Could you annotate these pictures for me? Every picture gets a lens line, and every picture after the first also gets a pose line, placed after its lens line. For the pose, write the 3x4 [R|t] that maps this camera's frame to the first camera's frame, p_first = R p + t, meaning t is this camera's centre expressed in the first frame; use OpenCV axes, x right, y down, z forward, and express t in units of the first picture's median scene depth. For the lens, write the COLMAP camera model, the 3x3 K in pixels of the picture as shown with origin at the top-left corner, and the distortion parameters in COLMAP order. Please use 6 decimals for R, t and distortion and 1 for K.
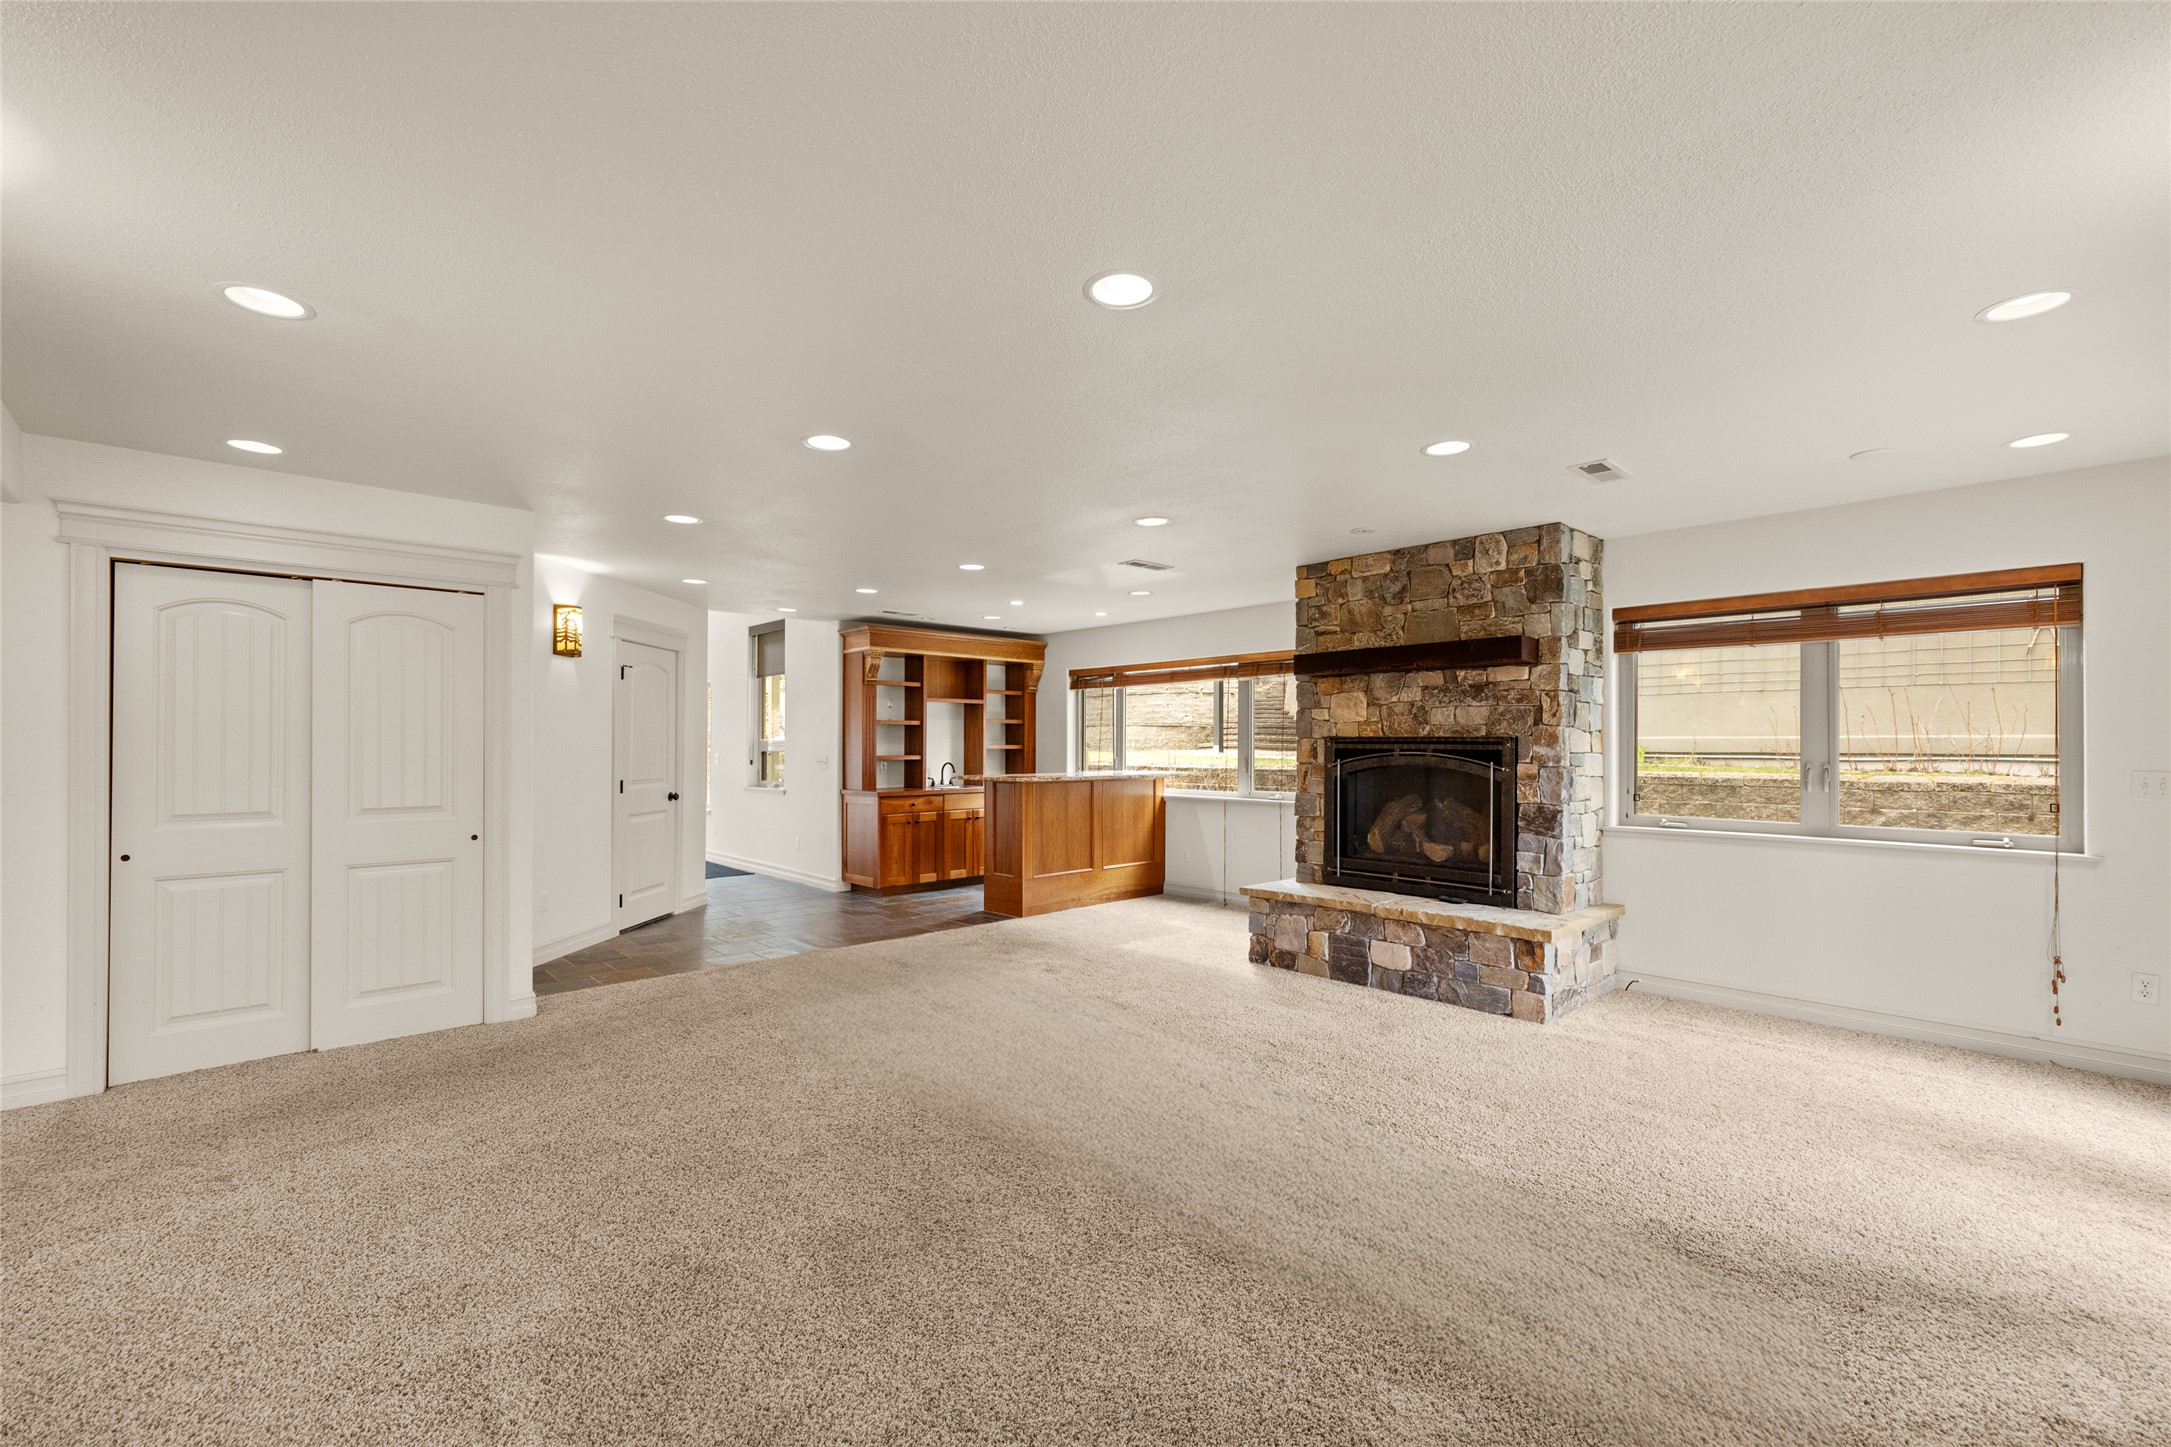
lens RADIAL K [[925.1, 0, 1085.5], [0, 925.1, 723.5], [0, 0, 1]] dist [-0.000821, -0.000104]
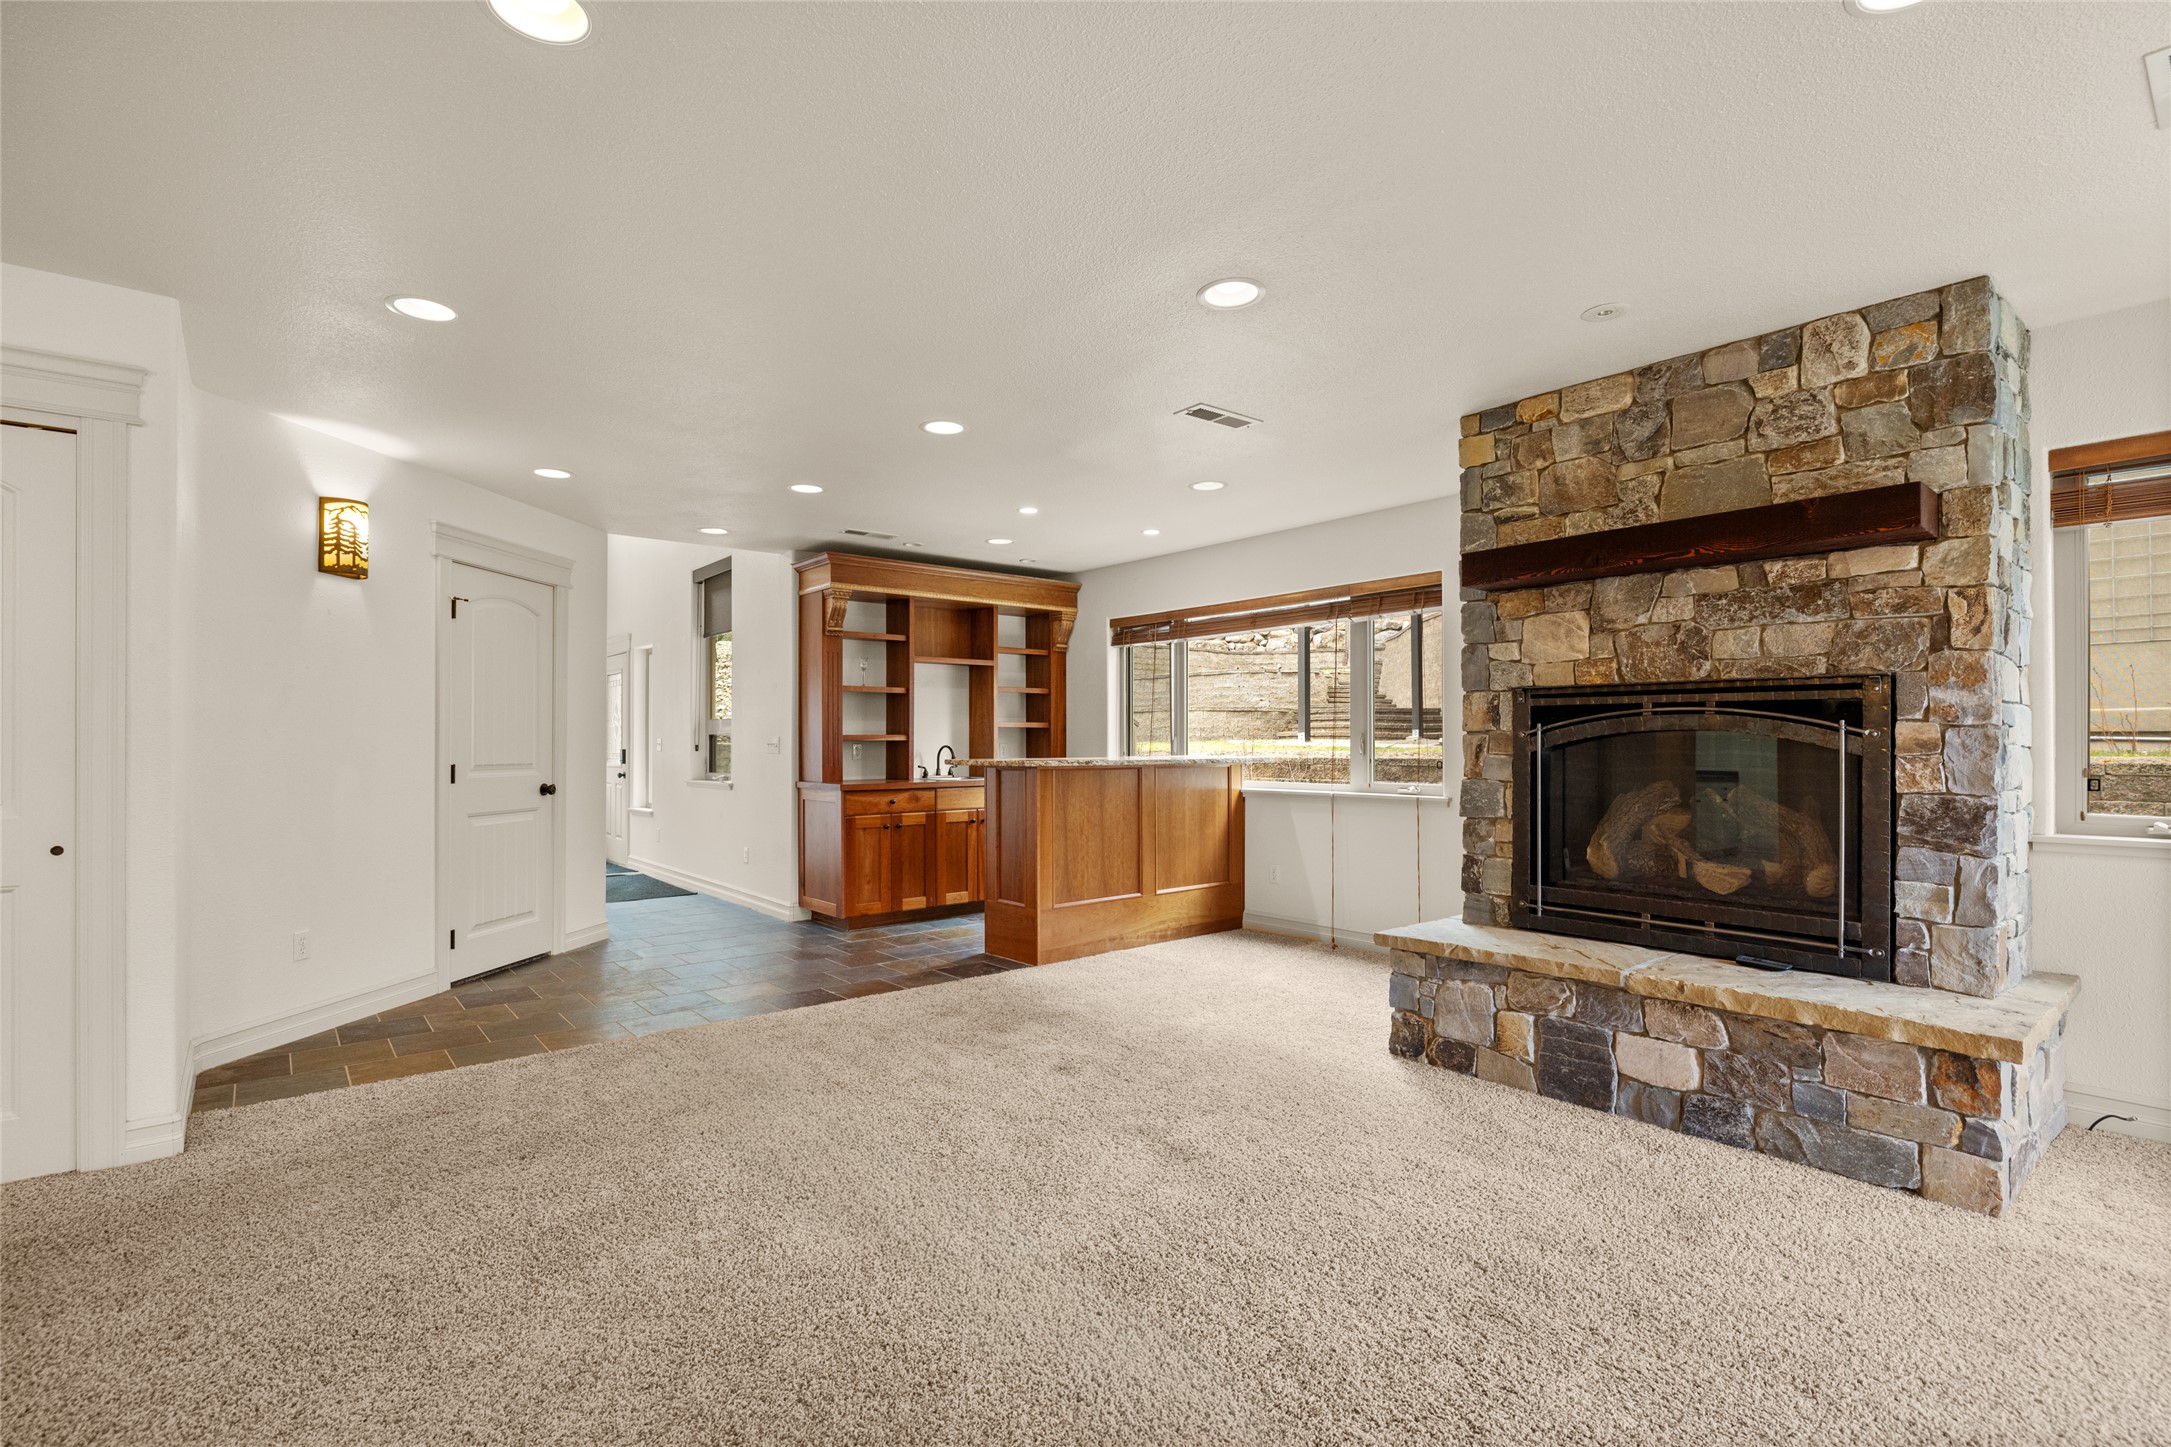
lens RADIAL K [[1017.4, 0, 1087.0], [0, 1017.4, 725.3], [0, 0, 1]] dist [-0.003446, -0.000236]
pose [[0.998348, -0.004276, -0.057295, 0.016262], [0.004674, 0.999966, 0.006817, 0.034839], [0.057264, -0.007073, 0.998334, 0.325846]]
